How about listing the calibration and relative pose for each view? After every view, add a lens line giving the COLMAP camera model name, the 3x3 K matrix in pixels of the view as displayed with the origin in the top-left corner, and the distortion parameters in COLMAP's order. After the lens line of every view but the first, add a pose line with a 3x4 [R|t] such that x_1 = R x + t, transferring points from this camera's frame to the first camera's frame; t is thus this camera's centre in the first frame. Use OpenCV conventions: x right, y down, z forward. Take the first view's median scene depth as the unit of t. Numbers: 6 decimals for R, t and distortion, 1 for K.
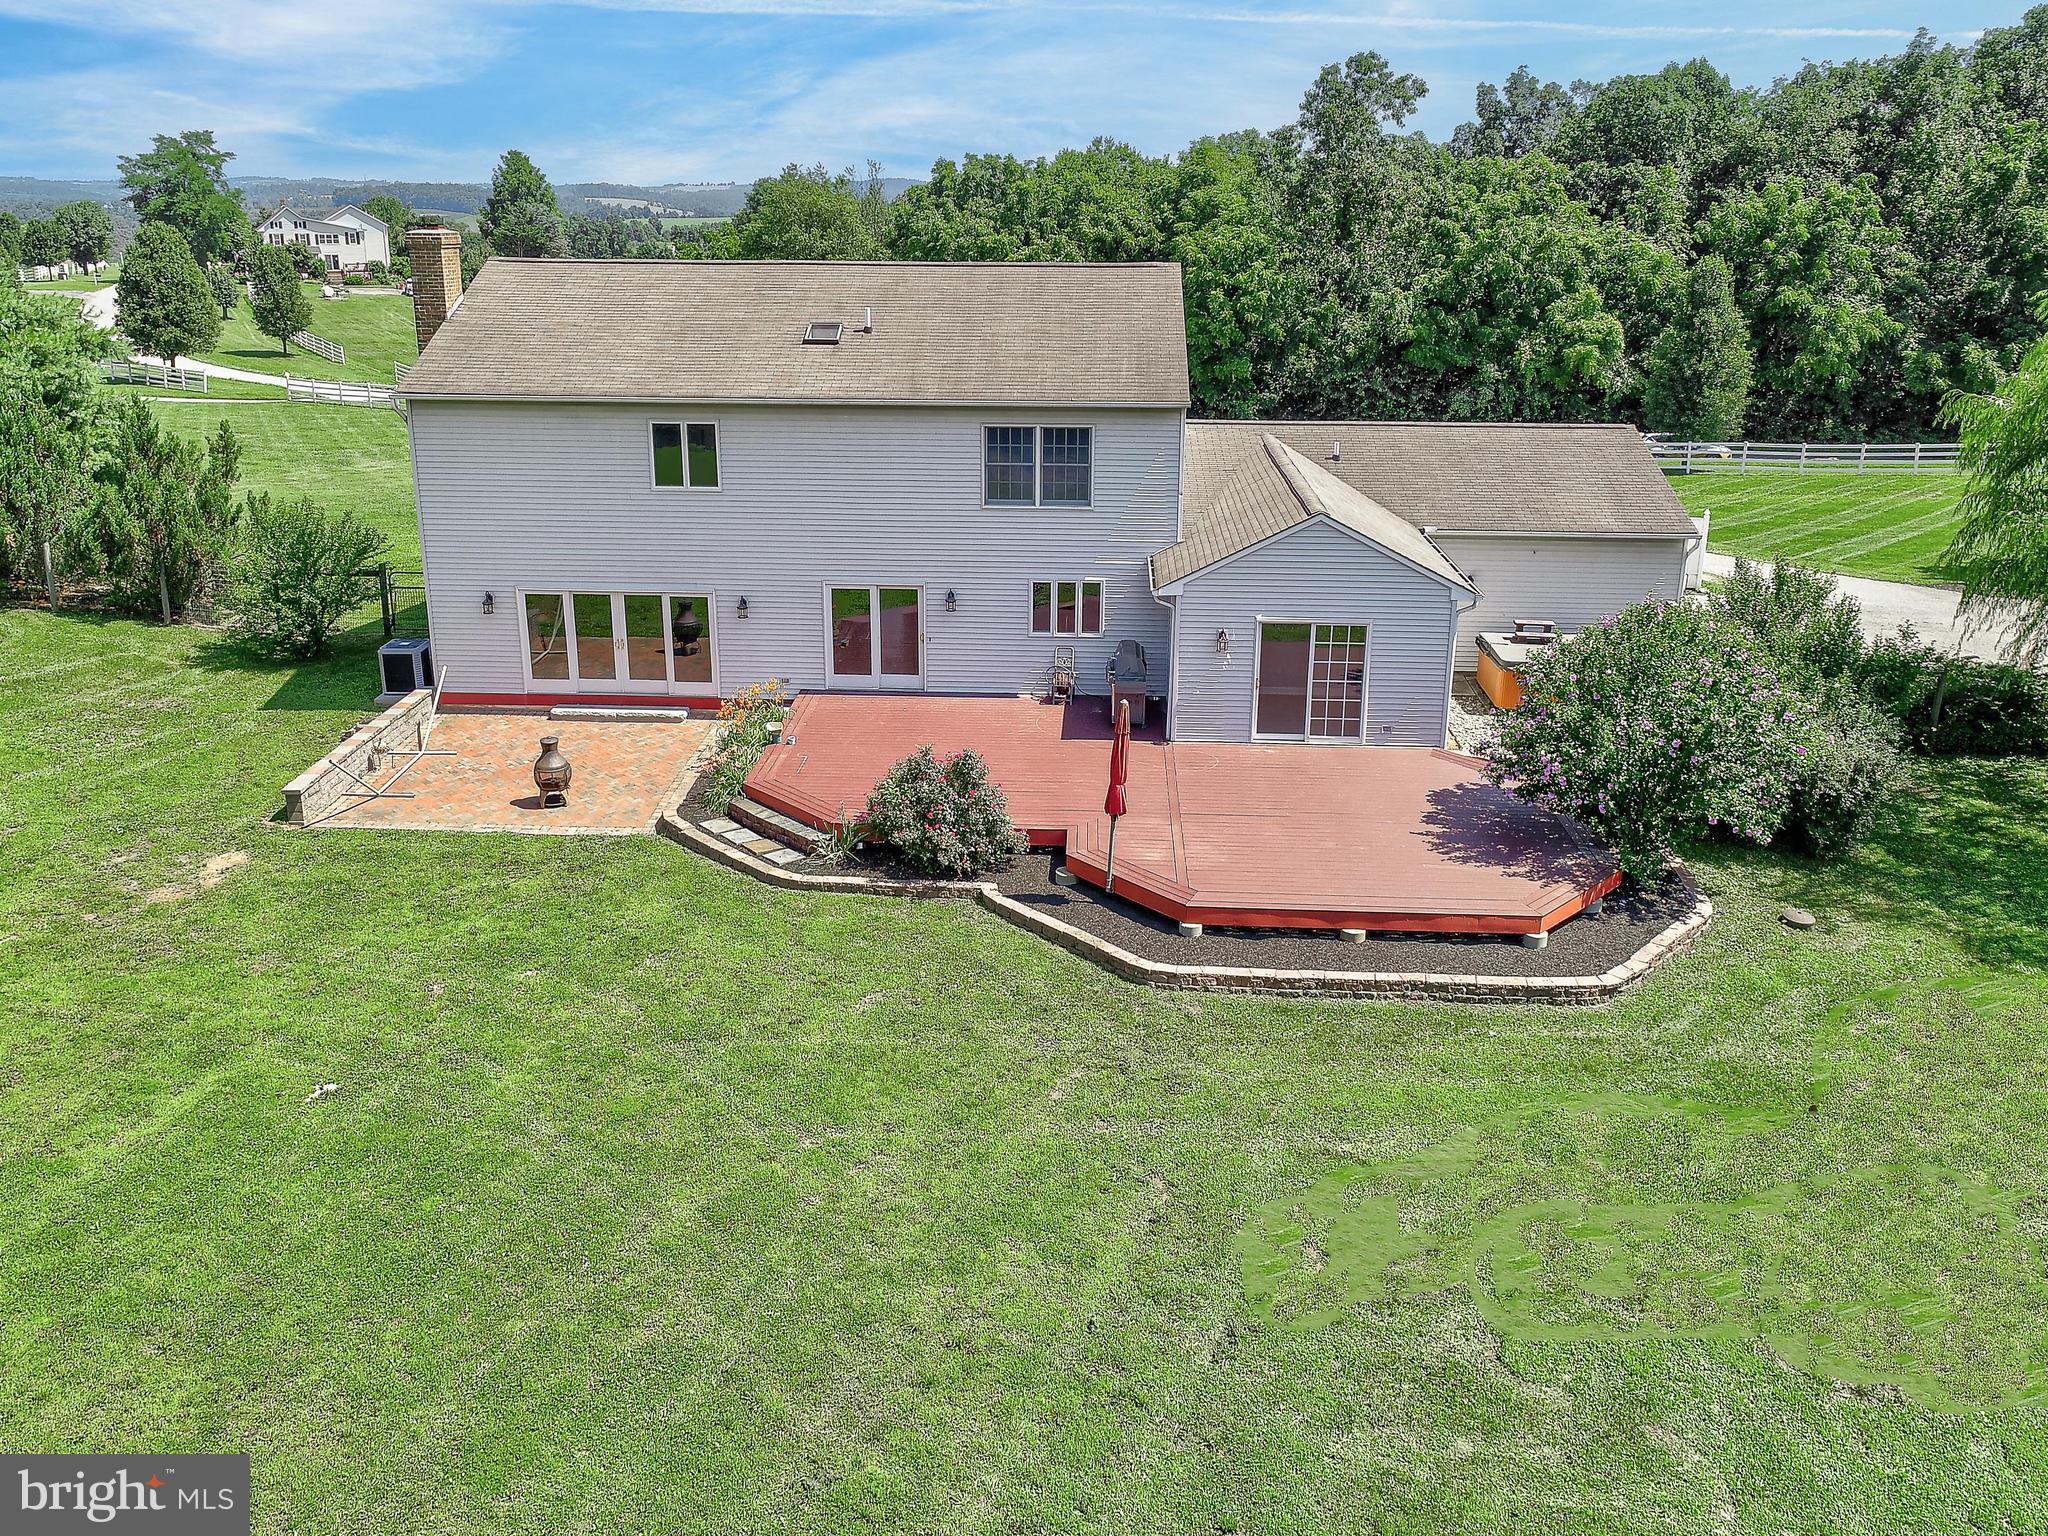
lens RADIAL K [[1573.8, 0, 1024.0], [0, 1573.8, 768.0], [0, 0, 1]] dist [0.000275, -0.006382]
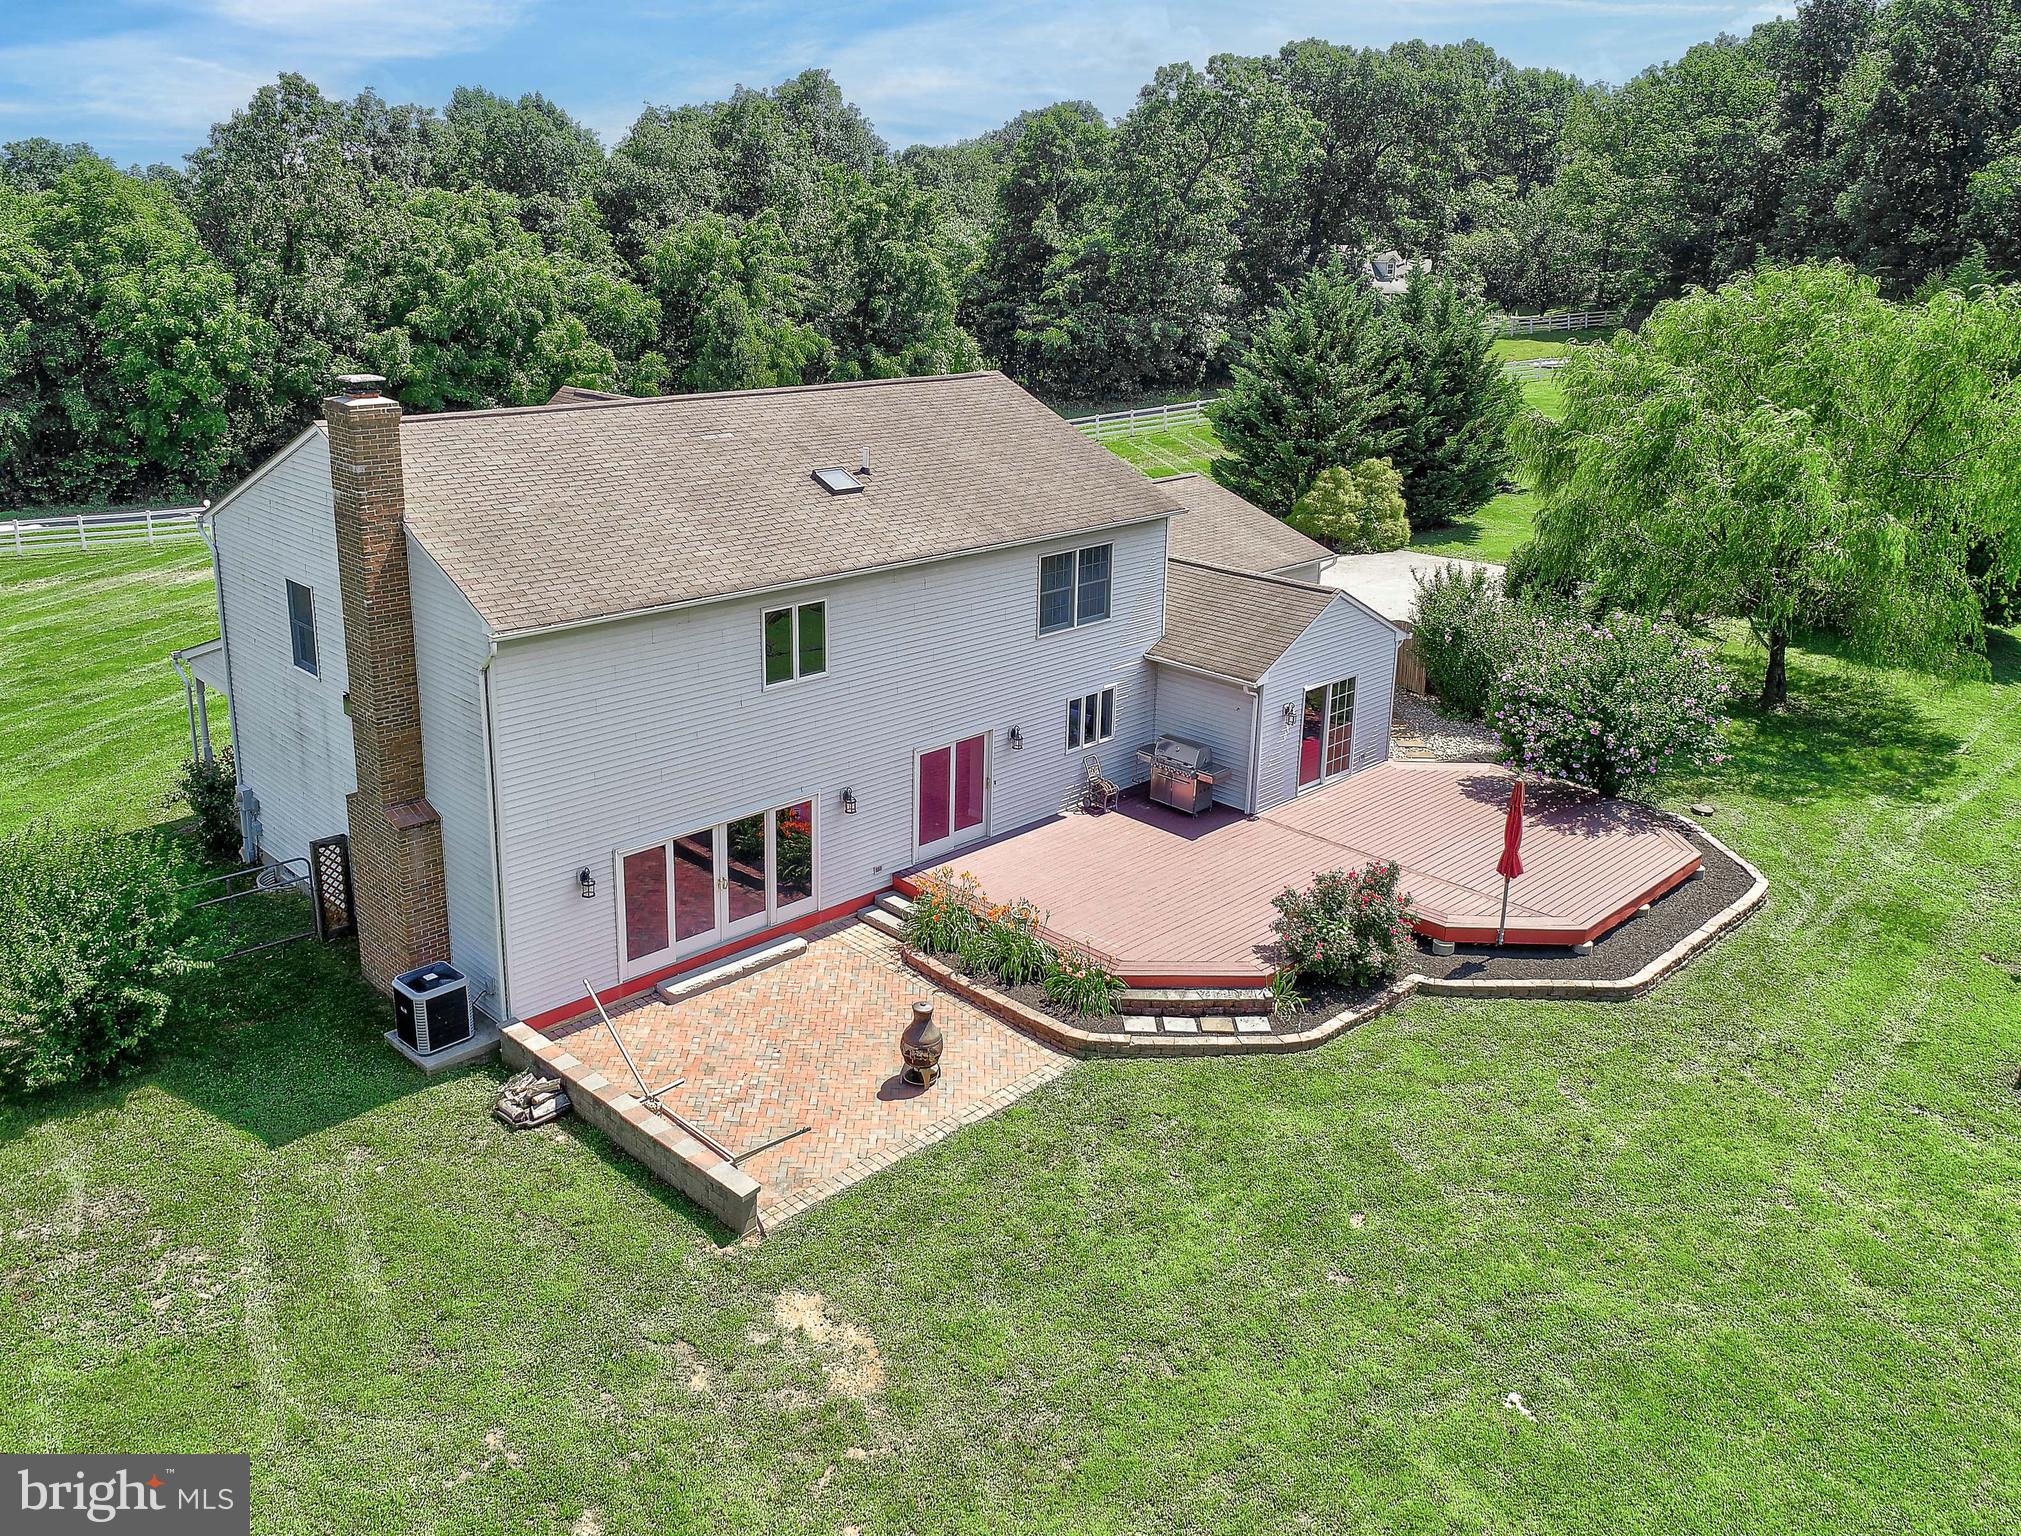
lens RADIAL K [[1554.7, 0, 1010.5], [0, 1554.7, 768.0], [0, 0, 1]] dist [-0.008949, -0.005816]
pose [[0.668137, -0.244044, 0.702876, -0.718577], [0.238033, 0.965140, 0.108835, -0.192135], [-0.704934, 0.094591, 0.702937, 0.331784]]
